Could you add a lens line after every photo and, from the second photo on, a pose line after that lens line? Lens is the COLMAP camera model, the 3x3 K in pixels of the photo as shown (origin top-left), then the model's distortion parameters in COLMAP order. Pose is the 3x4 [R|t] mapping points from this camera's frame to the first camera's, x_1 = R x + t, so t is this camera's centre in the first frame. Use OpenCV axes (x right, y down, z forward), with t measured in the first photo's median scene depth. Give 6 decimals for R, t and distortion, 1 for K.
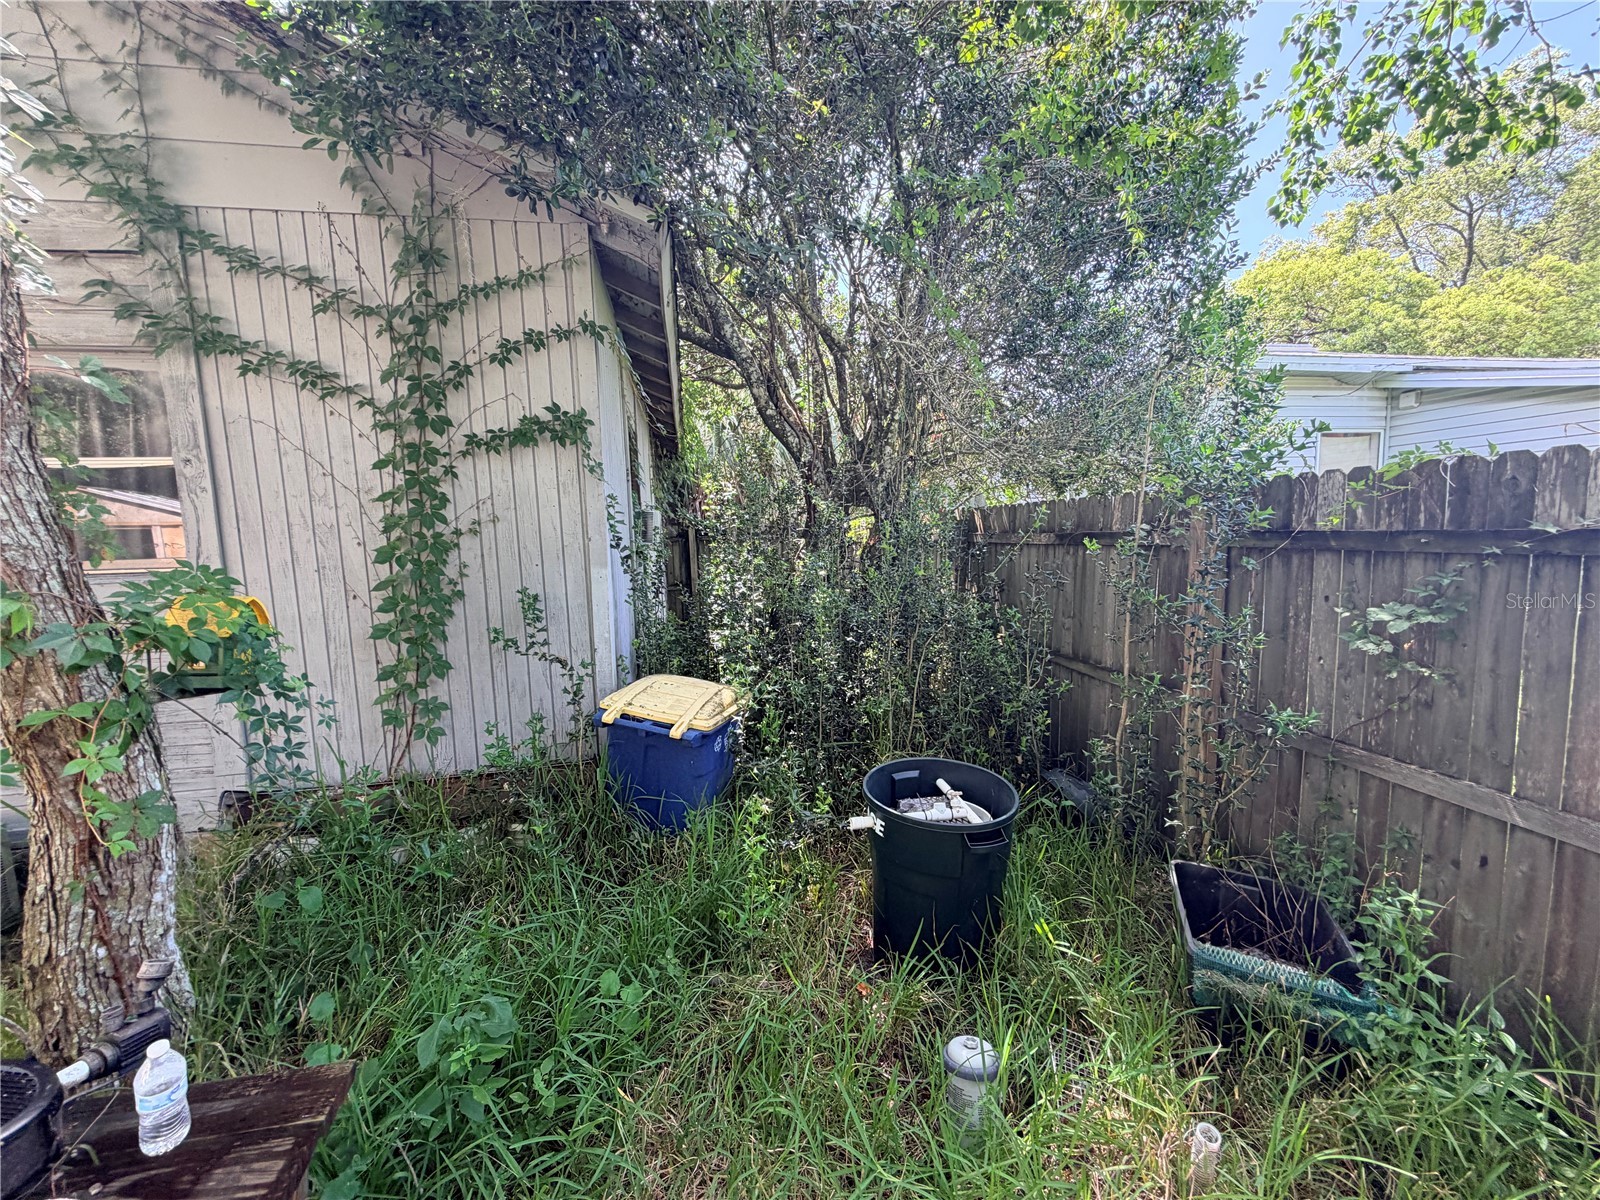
lens RADIAL K [[637.6, 0, 790.1], [0, 637.6, 603.7], [0, 0, 1]] dist [0.000097, -0.000193]
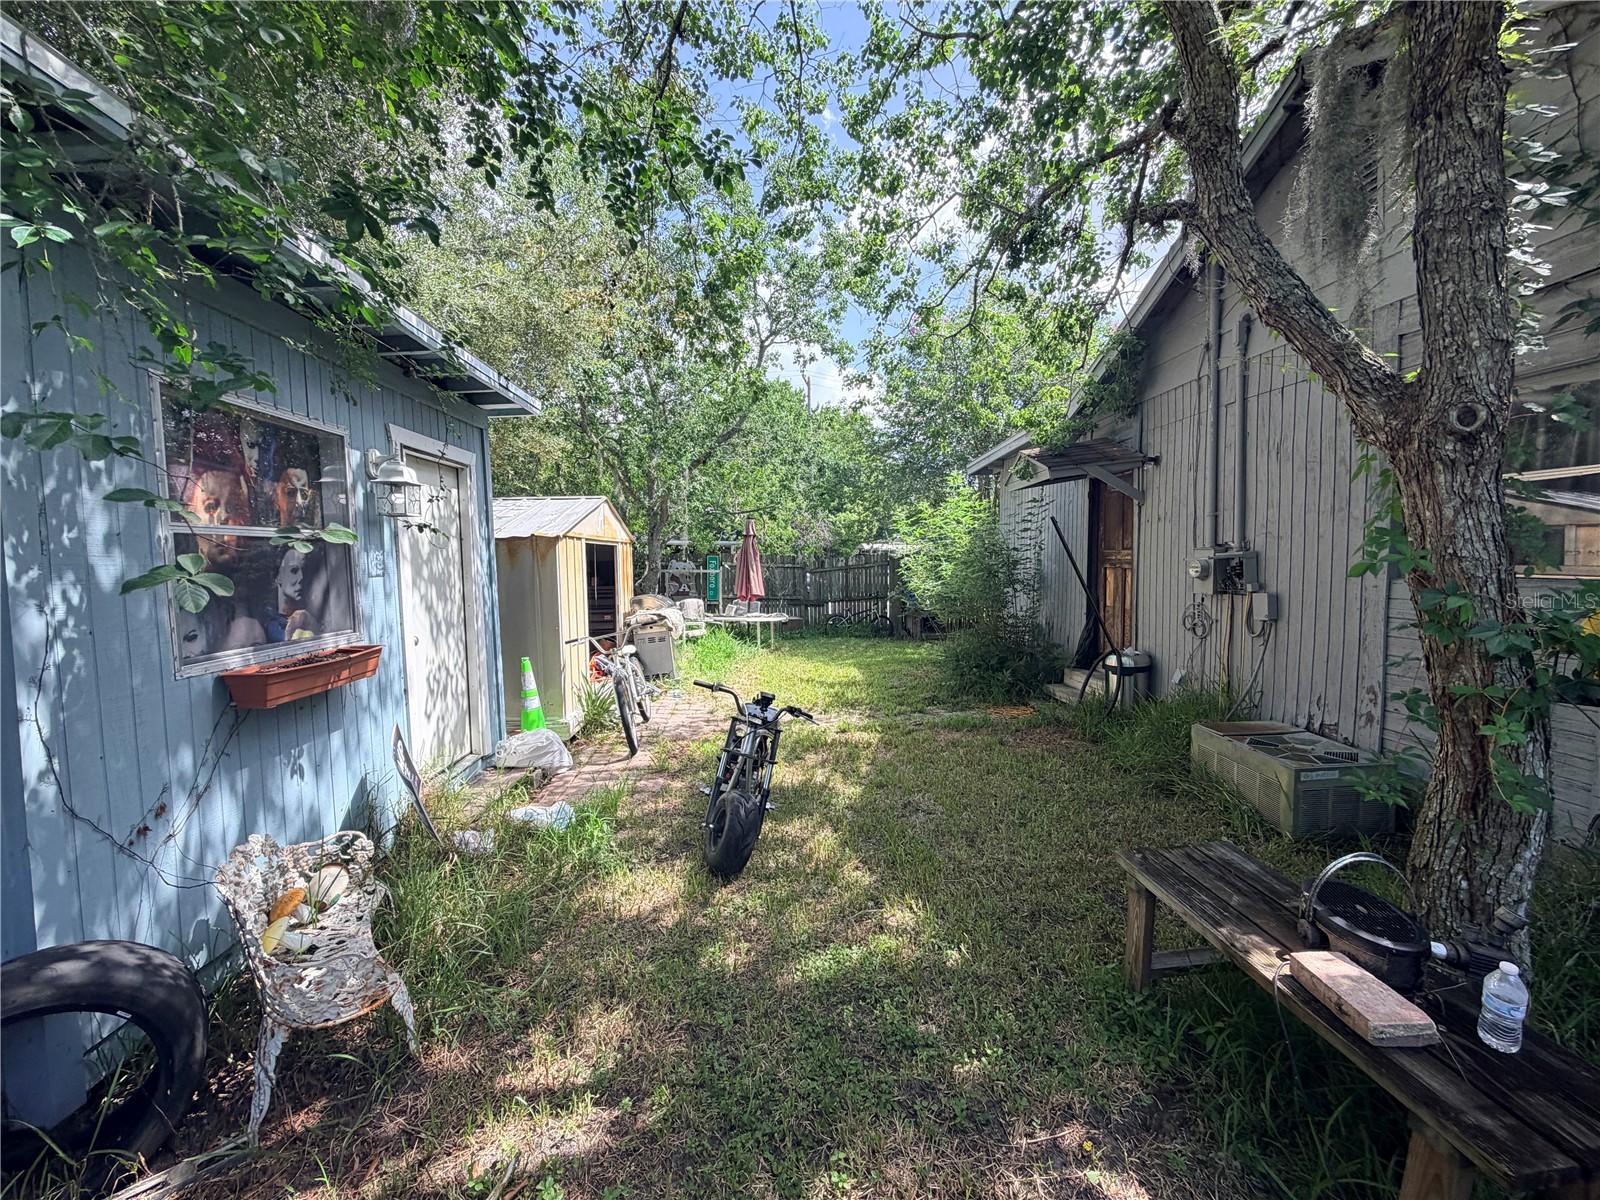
lens RADIAL K [[637.6, 0, 790.1], [0, 637.6, 603.7], [0, 0, 1]] dist [0.000097, -0.000193]
pose [[-0.084445, 0.104288, -0.990956, 0.212092], [-0.094621, 0.989174, 0.112164, -0.011205], [0.991925, 0.103237, -0.073663, -0.276514]]
